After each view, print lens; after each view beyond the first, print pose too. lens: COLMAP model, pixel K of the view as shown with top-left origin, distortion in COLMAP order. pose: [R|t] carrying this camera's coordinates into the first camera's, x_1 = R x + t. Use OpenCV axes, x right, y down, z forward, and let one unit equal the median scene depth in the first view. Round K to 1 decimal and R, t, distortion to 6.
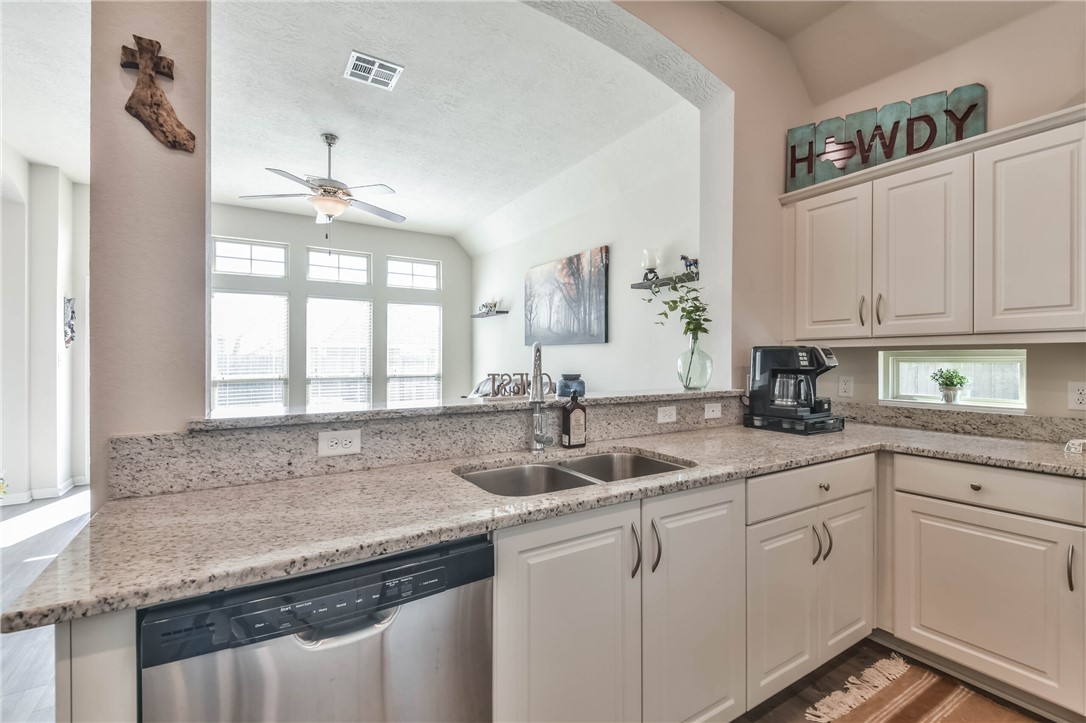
lens RADIAL K [[474.4, 0, 542.5], [0, 474.4, 359.3], [0, 0, 1]] dist [0.044630, -0.027377]
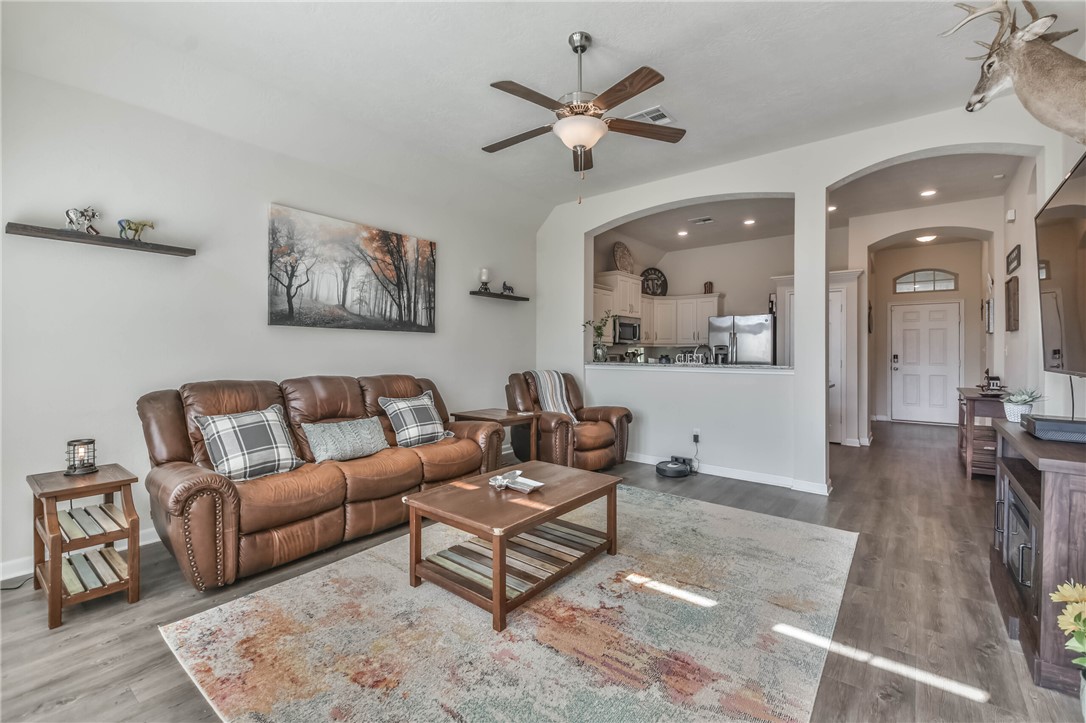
lens RADIAL K [[474.4, 0, 530.1], [0, 474.4, 360.2], [0, 0, 1]] dist [0.002591, -0.000002]
pose [[-0.317377, -0.015307, 0.948176, -1.722168], [-0.001454, 0.999876, 0.015655, 0.017625], [-0.948298, 0.003590, -0.317360, 2.046349]]
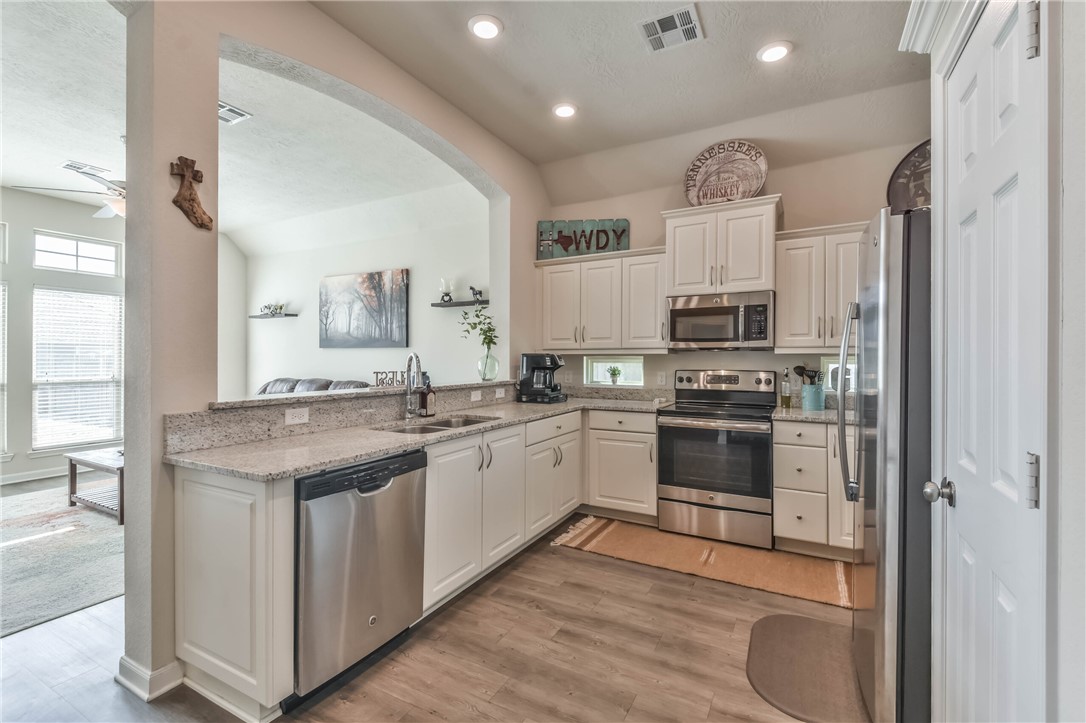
lens RADIAL K [[474.4, 0, 542.5], [0, 474.4, 359.3], [0, 0, 1]] dist [0.044630, -0.027377]
pose [[0.874033, -0.000534, 0.485866, -0.287148], [0.000200, 1.000000, 0.000738, -0.008042], [-0.485867, -0.000548, 0.874033, -0.457671]]
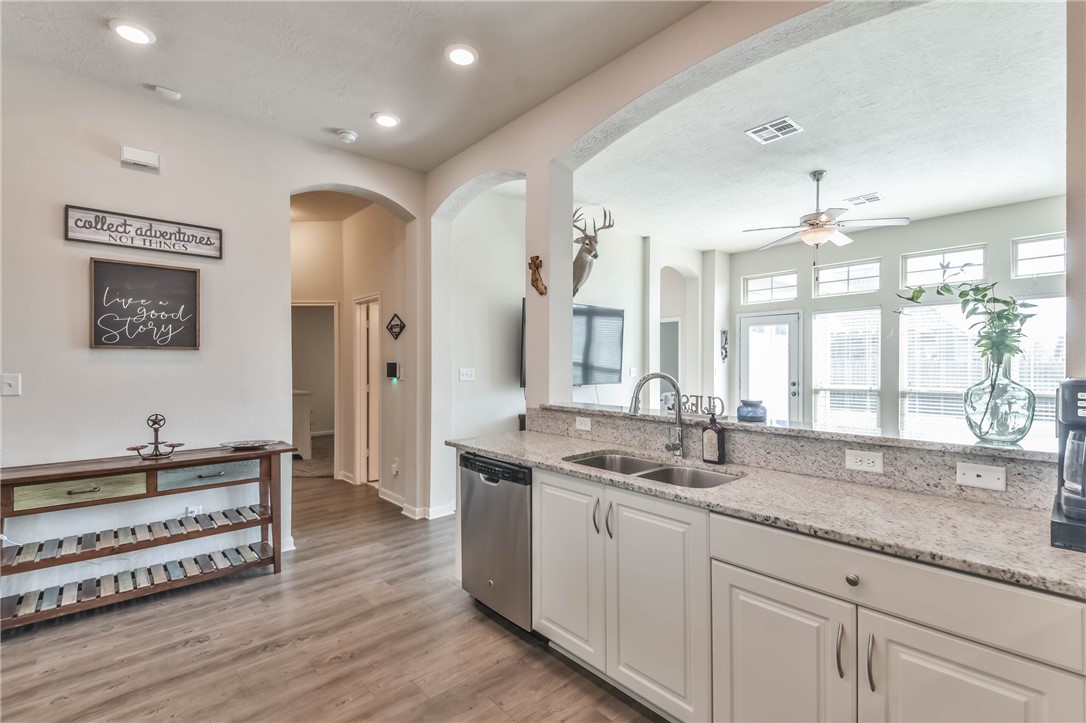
lens RADIAL K [[484.8, 0, 543.0], [0, 484.8, 361.5], [0, 0, 1]] dist [0.046251, -0.028896]
pose [[0.172881, -0.002511, -0.984940, 0.881395], [-0.001058, 0.999996, -0.002735, -0.042885], [0.984942, 0.001515, 0.172877, 0.295769]]
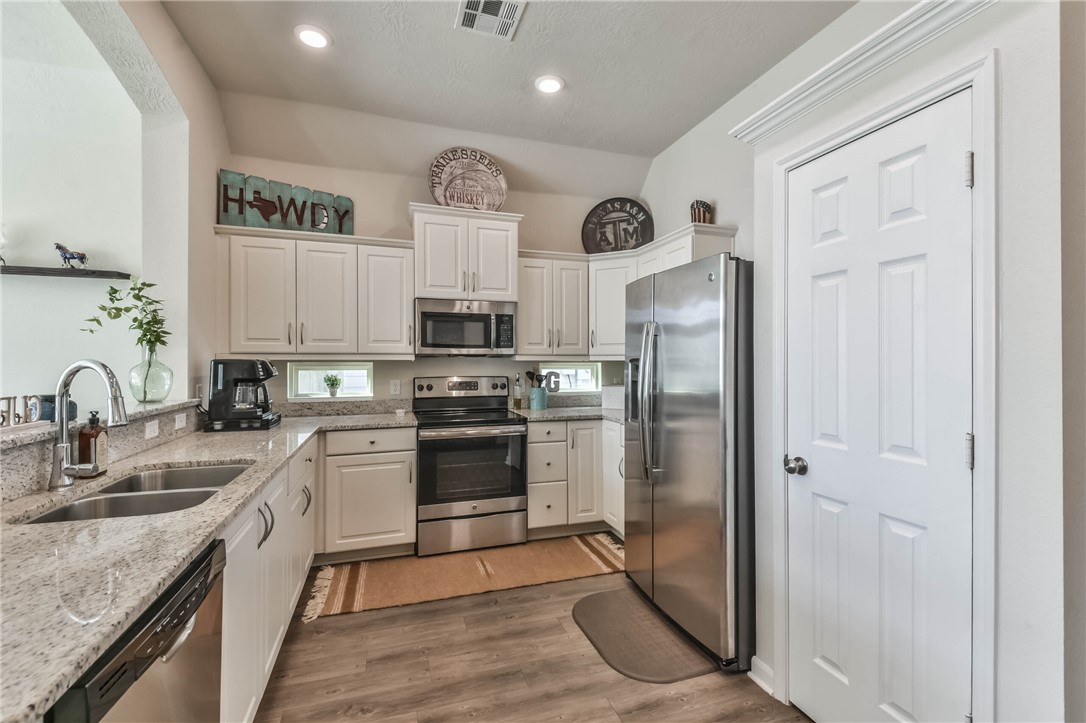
lens RADIAL K [[475.6, 0, 543.0], [0, 475.6, 361.5], [0, 0, 1]] dist [0.046958, -0.027707]
pose [[0.241780, -0.000562, 0.970331, -0.454860], [0.000796, 1.000000, 0.000381, -0.021008], [-0.970331, 0.000680, 0.241780, -0.020467]]
